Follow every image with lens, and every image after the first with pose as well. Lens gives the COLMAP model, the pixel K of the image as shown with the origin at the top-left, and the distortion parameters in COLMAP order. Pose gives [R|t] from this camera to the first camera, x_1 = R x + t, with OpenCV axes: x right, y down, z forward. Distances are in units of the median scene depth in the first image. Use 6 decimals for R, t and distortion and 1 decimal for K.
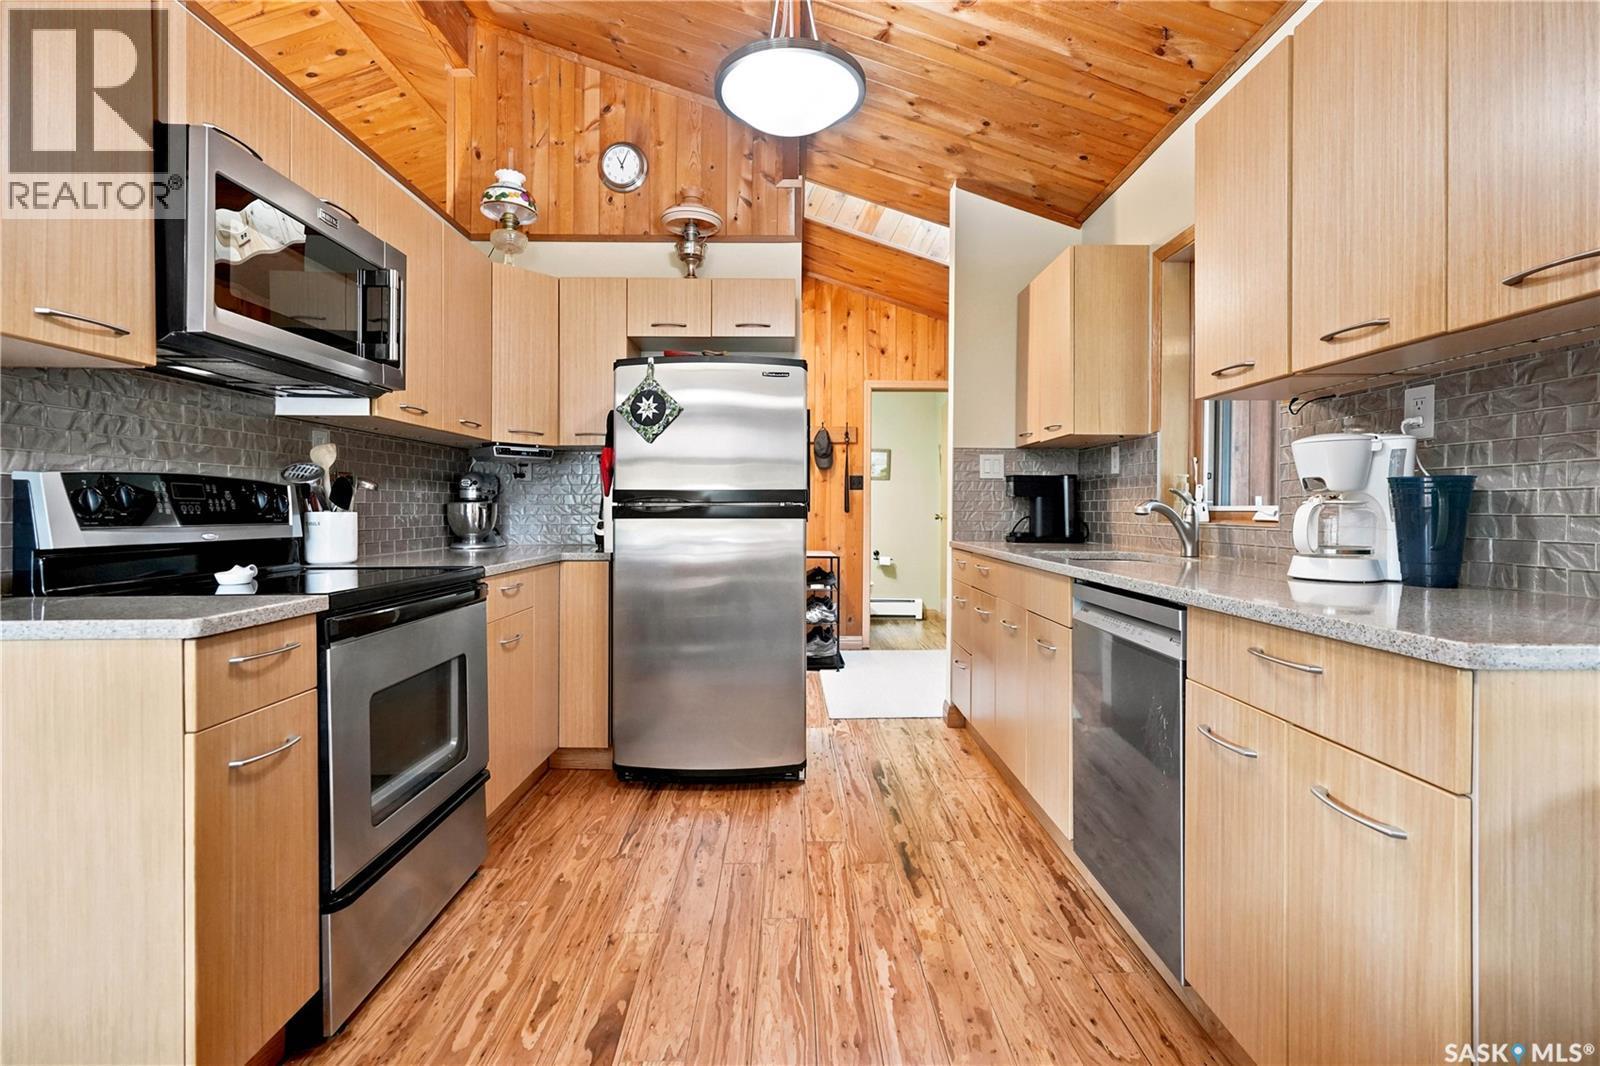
lens RADIAL K [[749.3, 0, 802.2], [0, 749.3, 522.6], [0, 0, 1]] dist [-0.002503, 0.002419]
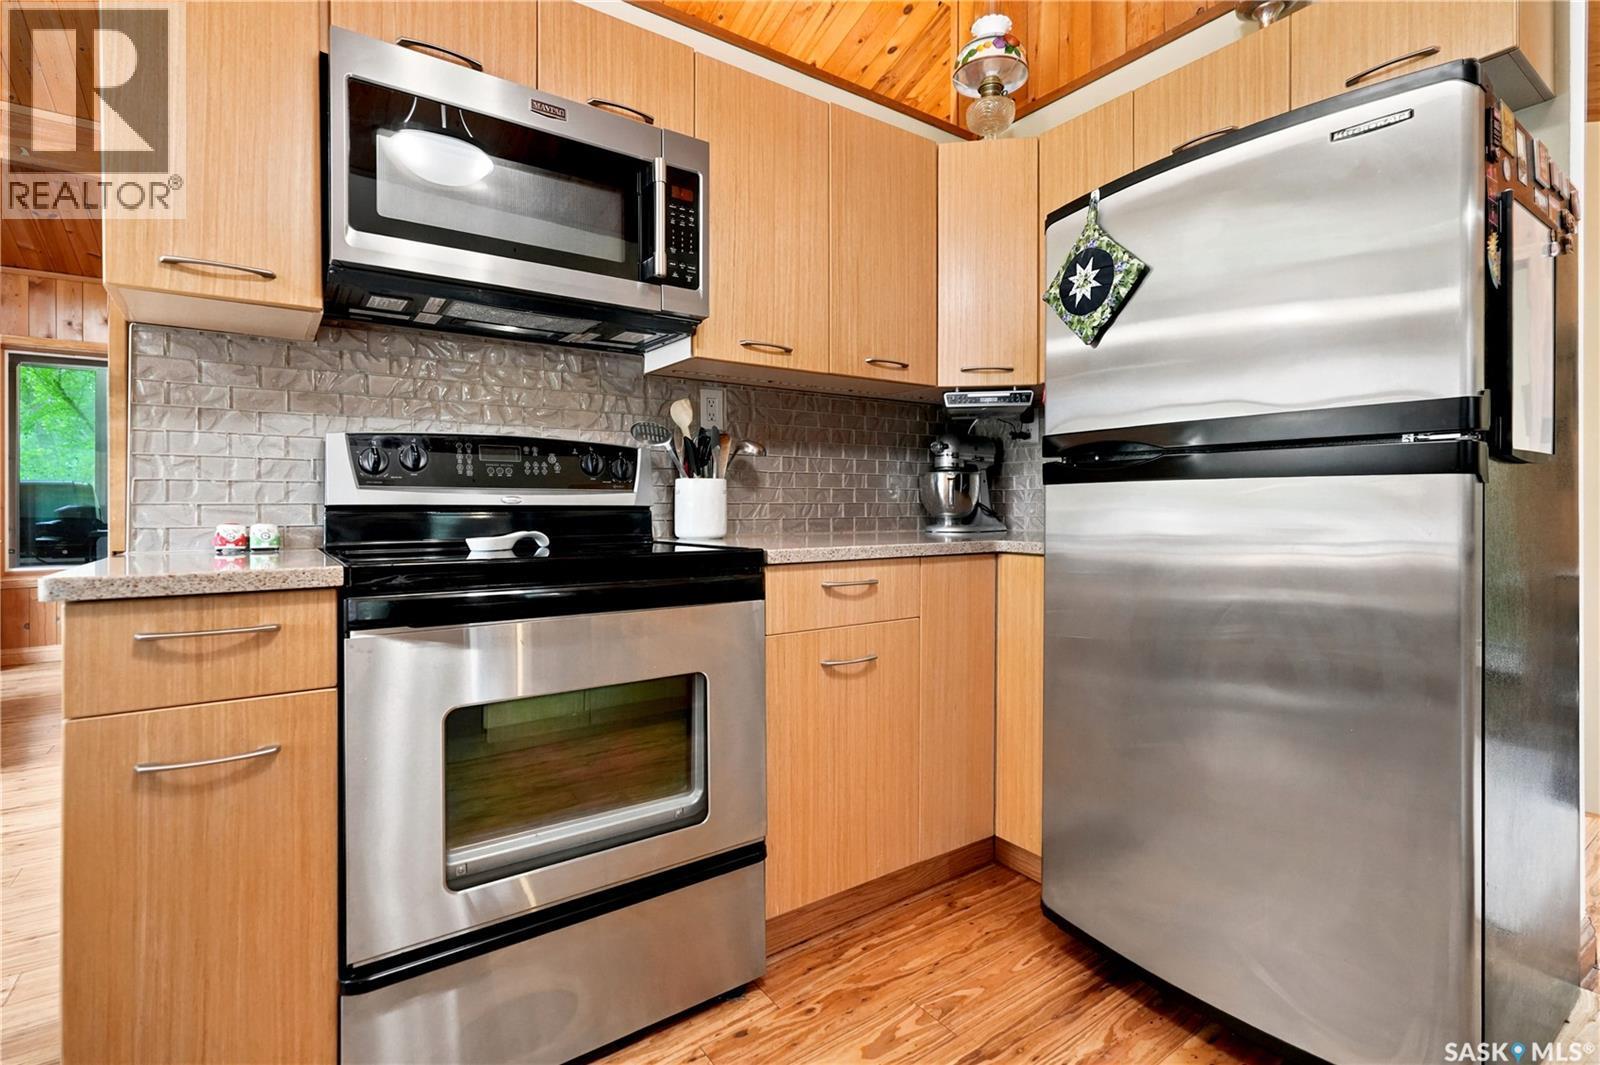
lens RADIAL K [[749.3, 0, 789.5], [0, 749.3, 507.3], [0, 0, 1]] dist [-0.002503, 0.002419]
pose [[0.561999, 0.001915, -0.827136, 0.157070], [-0.013820, 0.999879, -0.007074, 0.024509], [0.827023, 0.015406, 0.561957, 0.628555]]
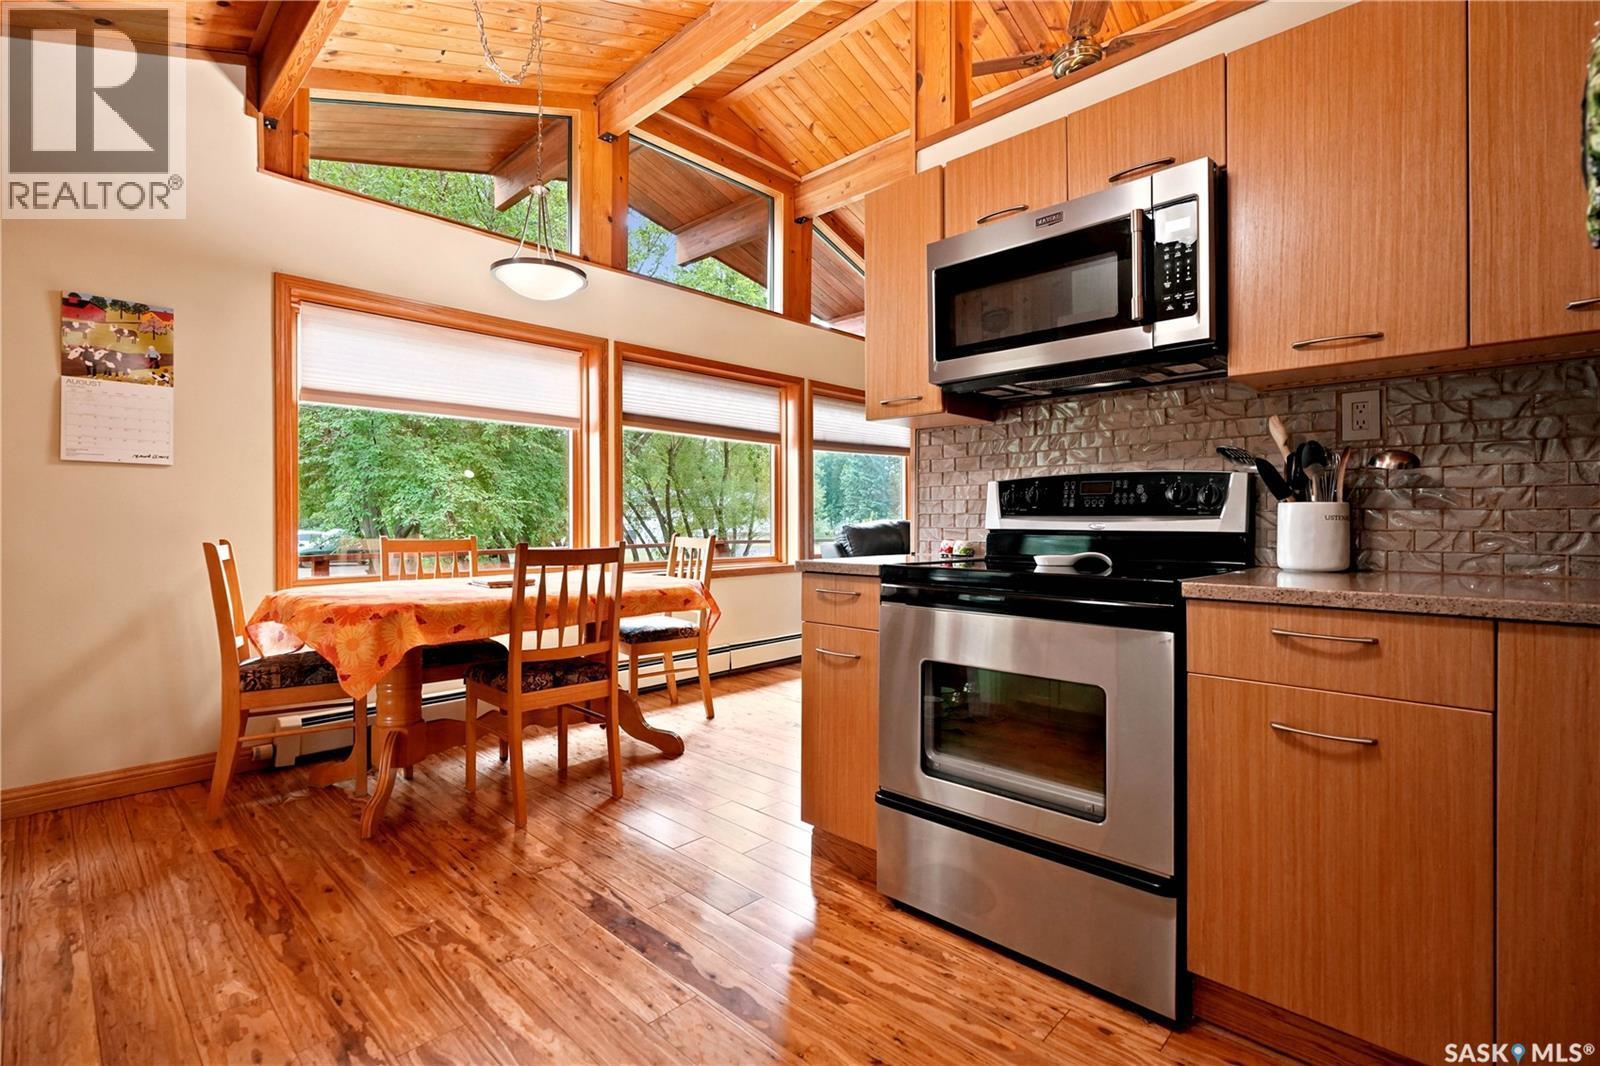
lens RADIAL K [[736.5, 0, 789.9], [0, 736.5, 518.6], [0, 0, 1]] dist [0.000593, 0.001253]
pose [[-0.711809, 0.000507, -0.702373, 0.279384], [-0.011438, 0.999859, 0.012314, -0.001203], [0.702280, 0.016799, -0.711703, 1.220570]]
